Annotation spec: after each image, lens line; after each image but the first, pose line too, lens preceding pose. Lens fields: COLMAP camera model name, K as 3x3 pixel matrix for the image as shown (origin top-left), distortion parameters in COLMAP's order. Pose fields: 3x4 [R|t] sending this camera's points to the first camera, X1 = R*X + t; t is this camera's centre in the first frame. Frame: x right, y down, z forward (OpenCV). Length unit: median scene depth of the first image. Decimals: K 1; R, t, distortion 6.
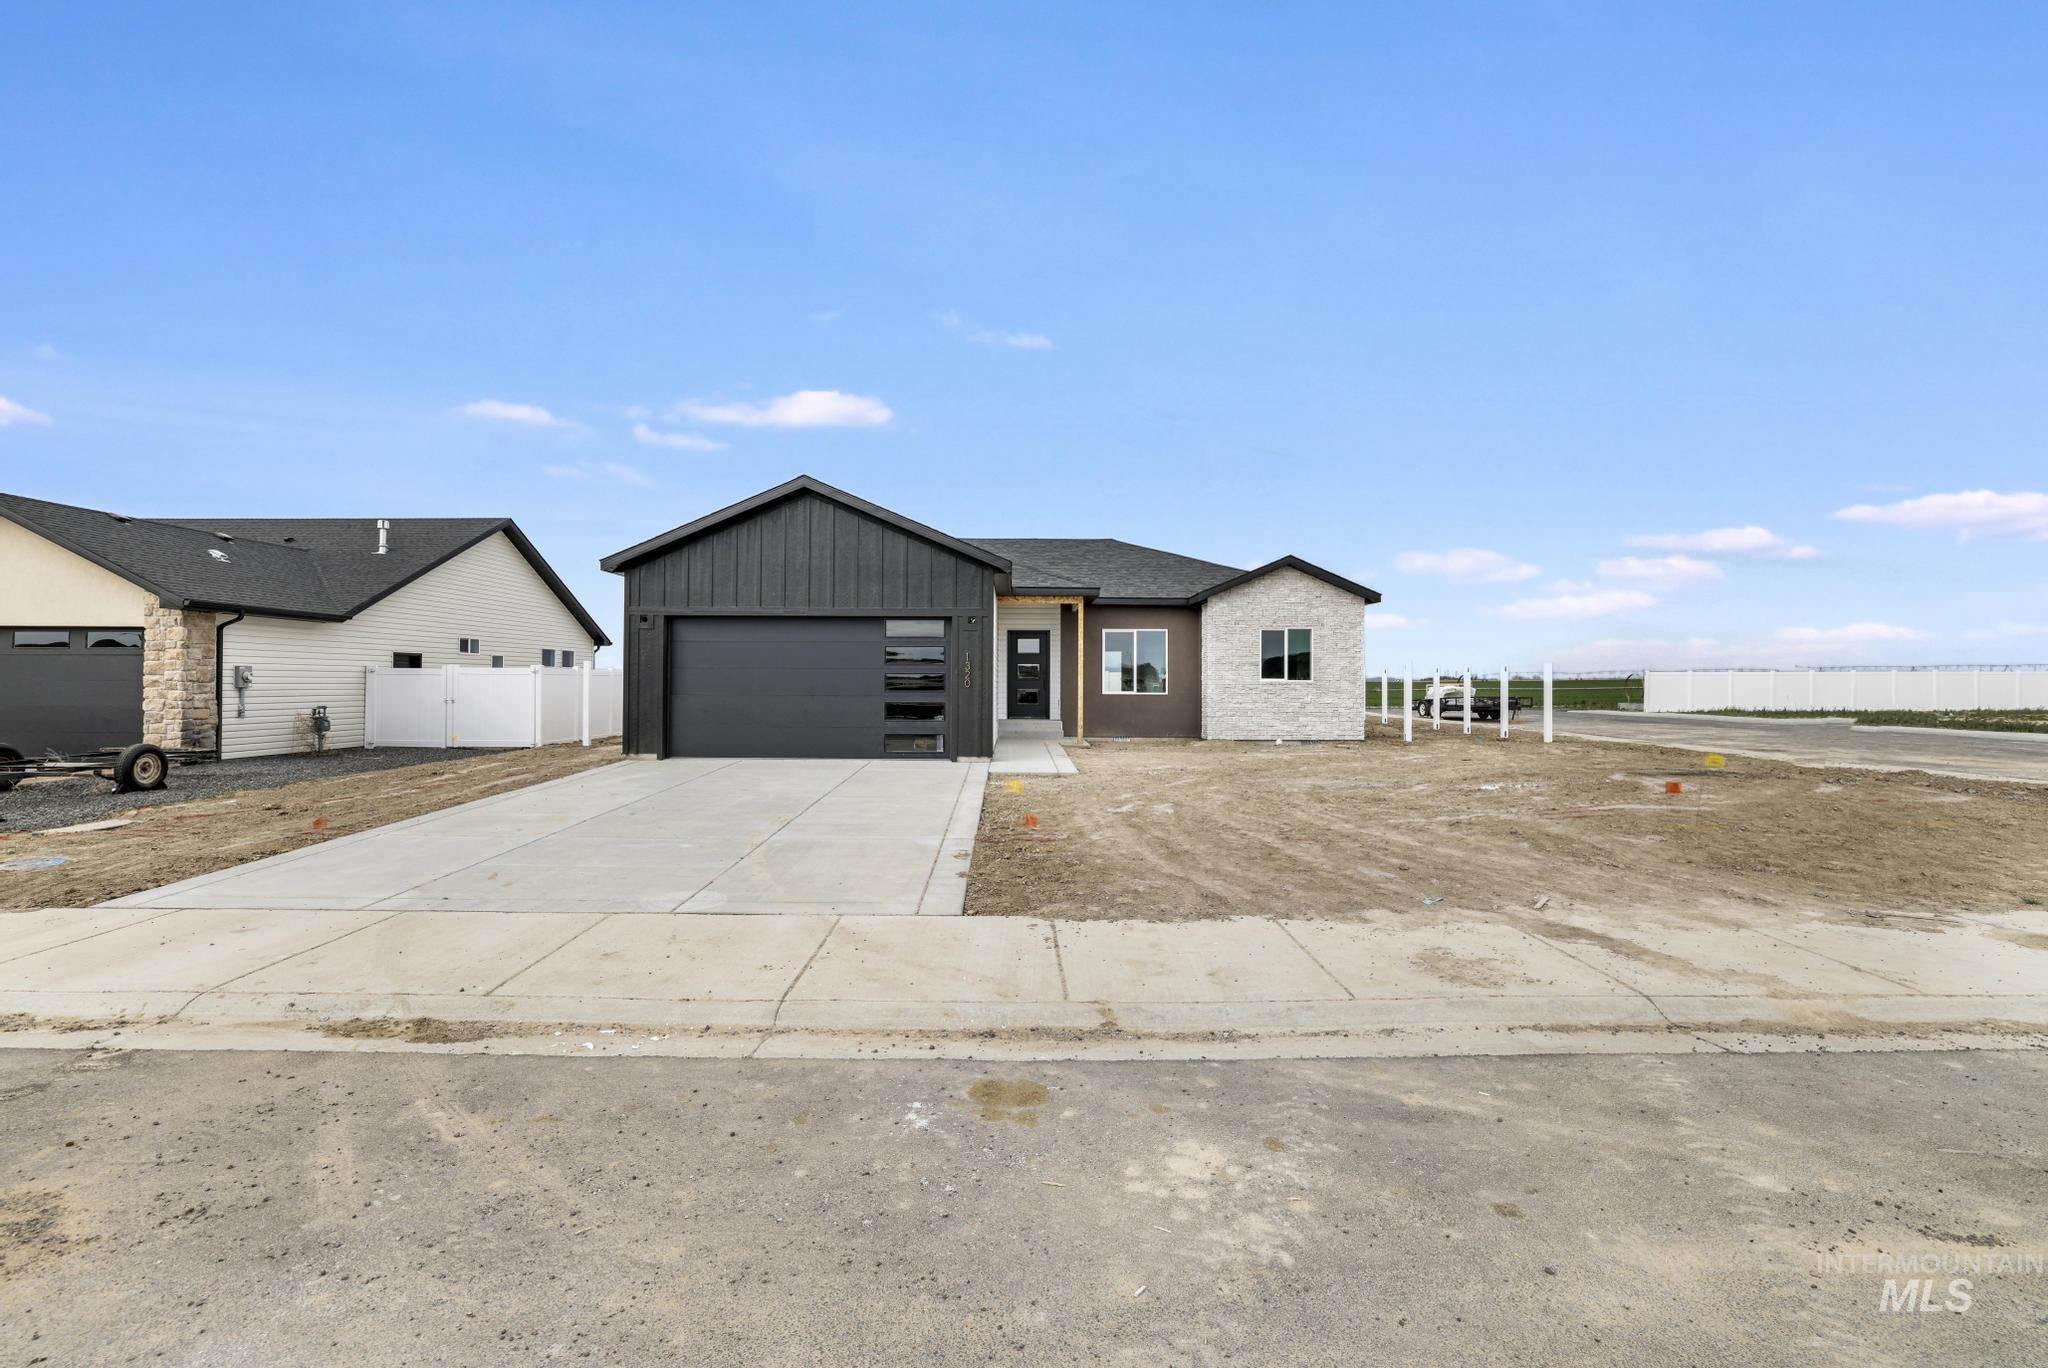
lens RADIAL K [[922.7, 0, 1023.5], [0, 922.7, 674.3], [0, 0, 1]] dist [0.001656, -0.000344]
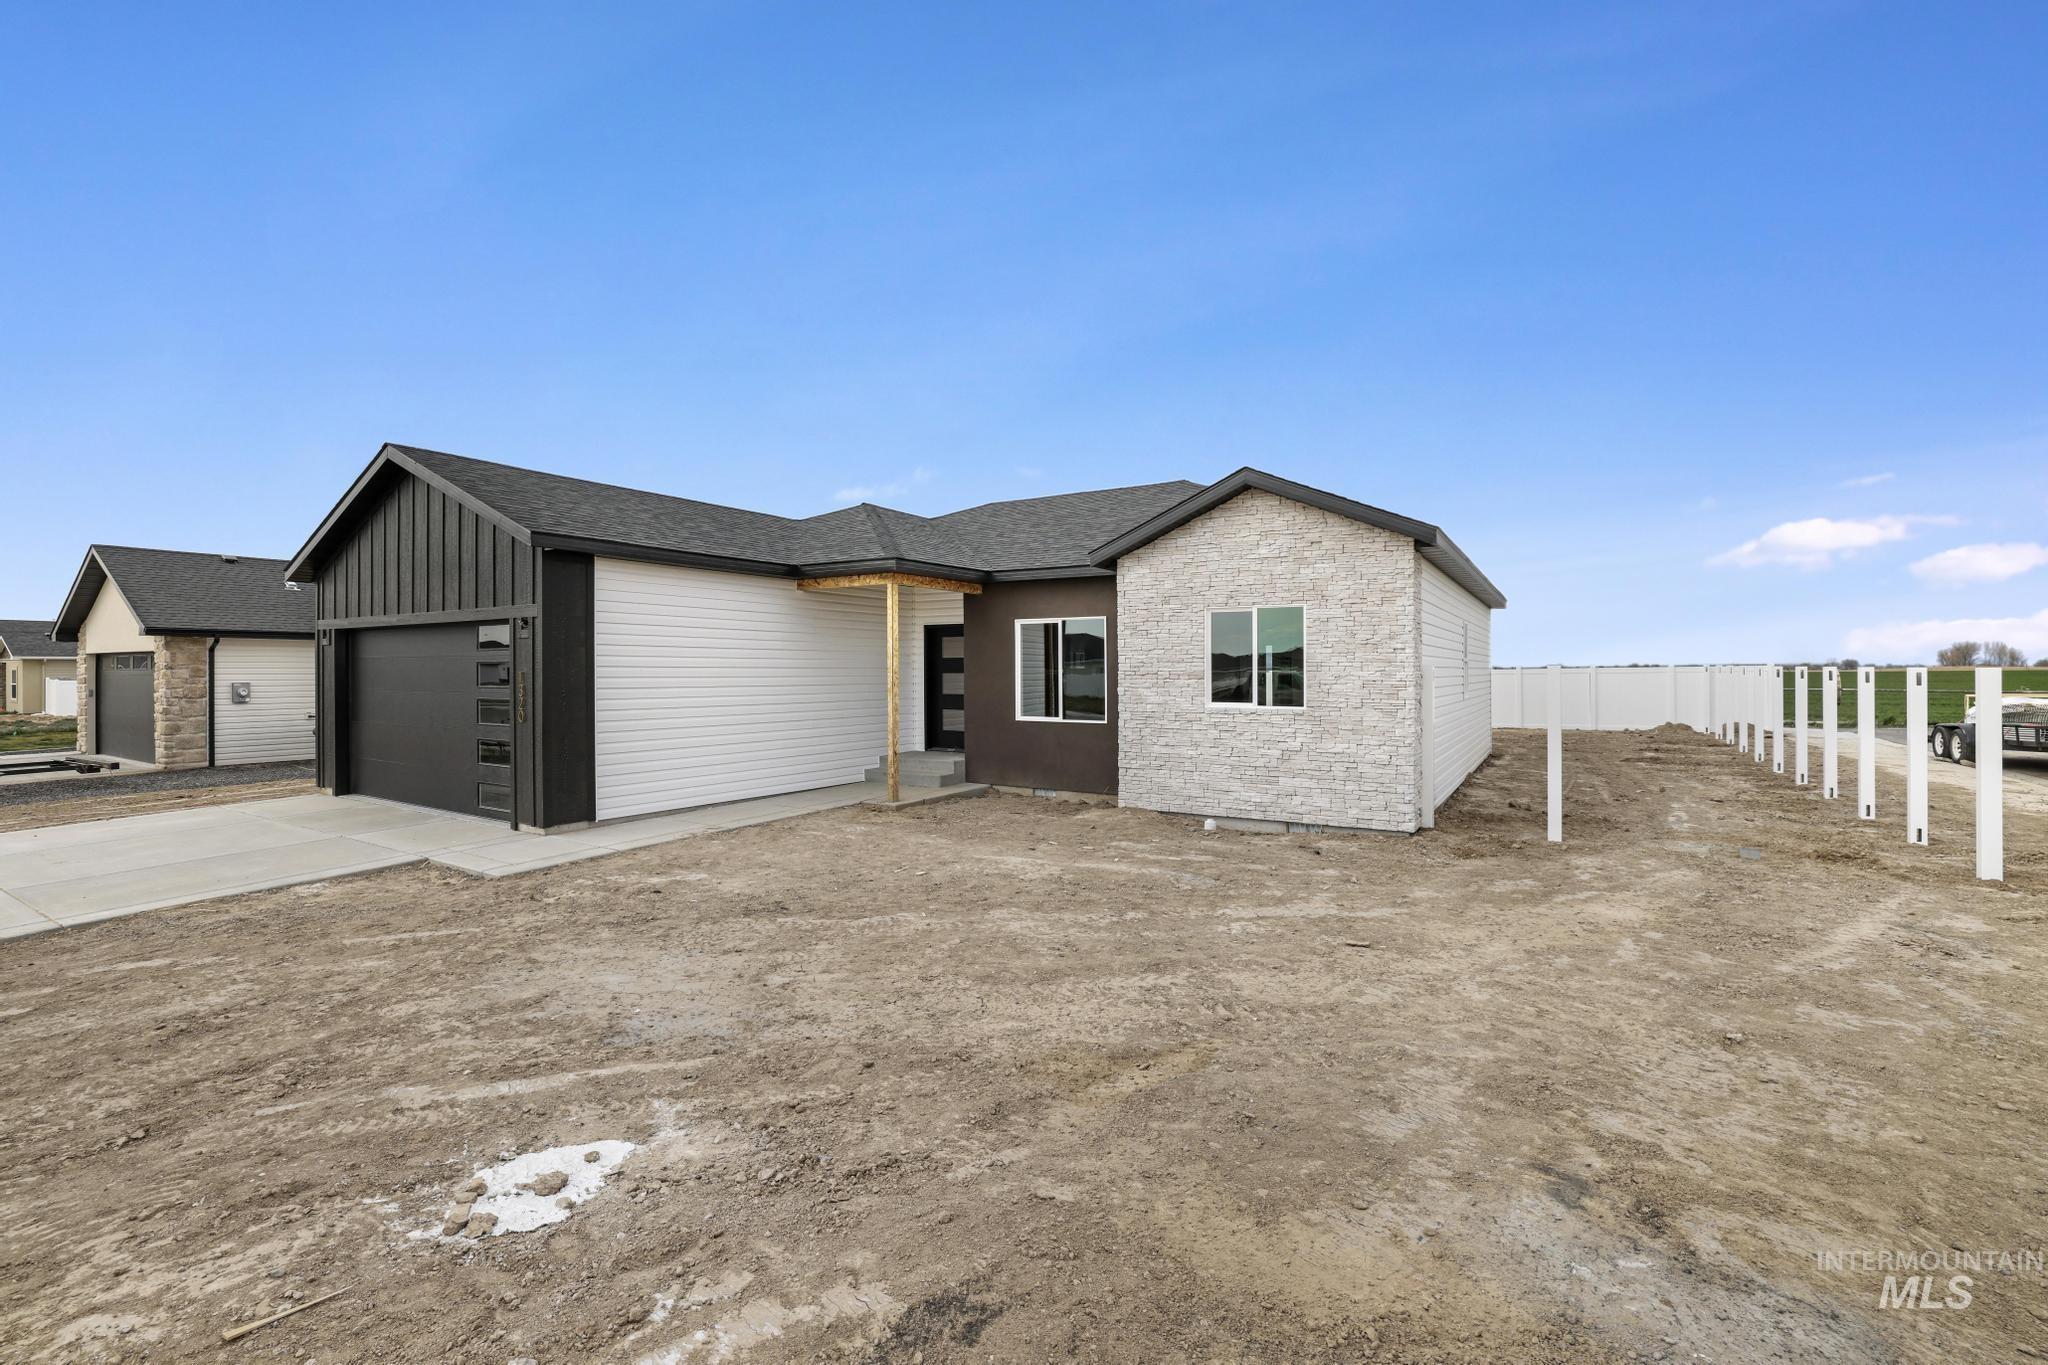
lens RADIAL K [[922.7, 0, 1023.5], [0, 922.7, 672.8], [0, 0, 1]] dist [0.001656, -0.000344]
pose [[0.830308, -0.003029, -0.557296, 0.475384], [0.008239, 0.999943, 0.006841, -0.017479], [0.557243, -0.010271, 0.830286, 0.494702]]
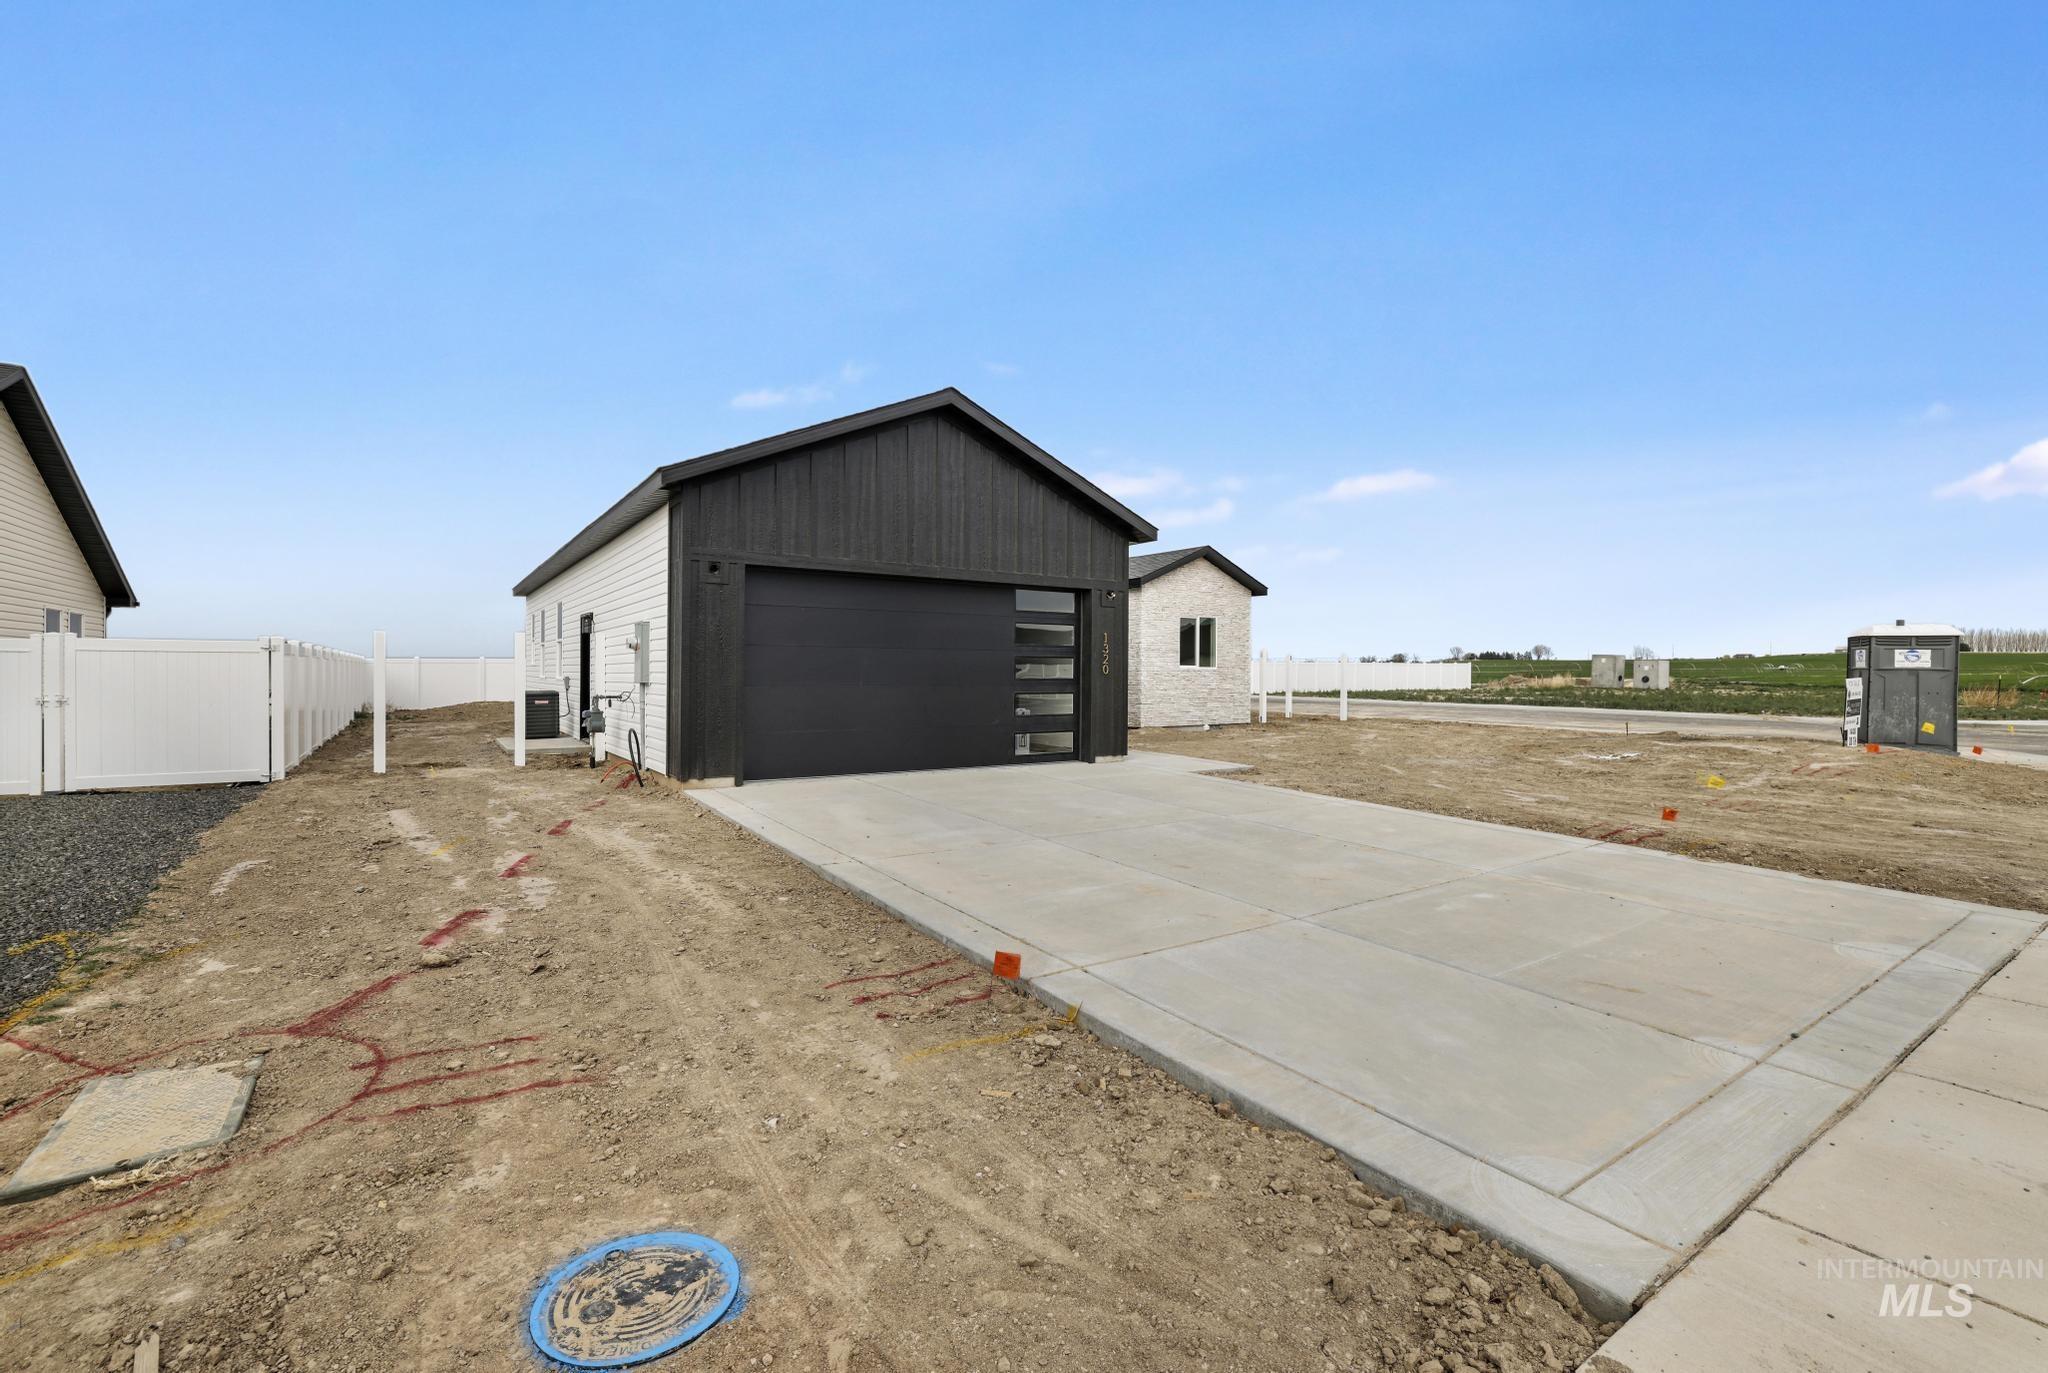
lens RADIAL K [[915.0, 0, 1028.2], [0, 915.0, 669.6], [0, 0, 1]] dist [0.022083, -0.000089]
pose [[0.824613, 0.001974, 0.565694, -0.454069], [-0.006807, 0.999956, 0.006433, 0.003929], [-0.565656, -0.009156, 0.824590, 0.268787]]
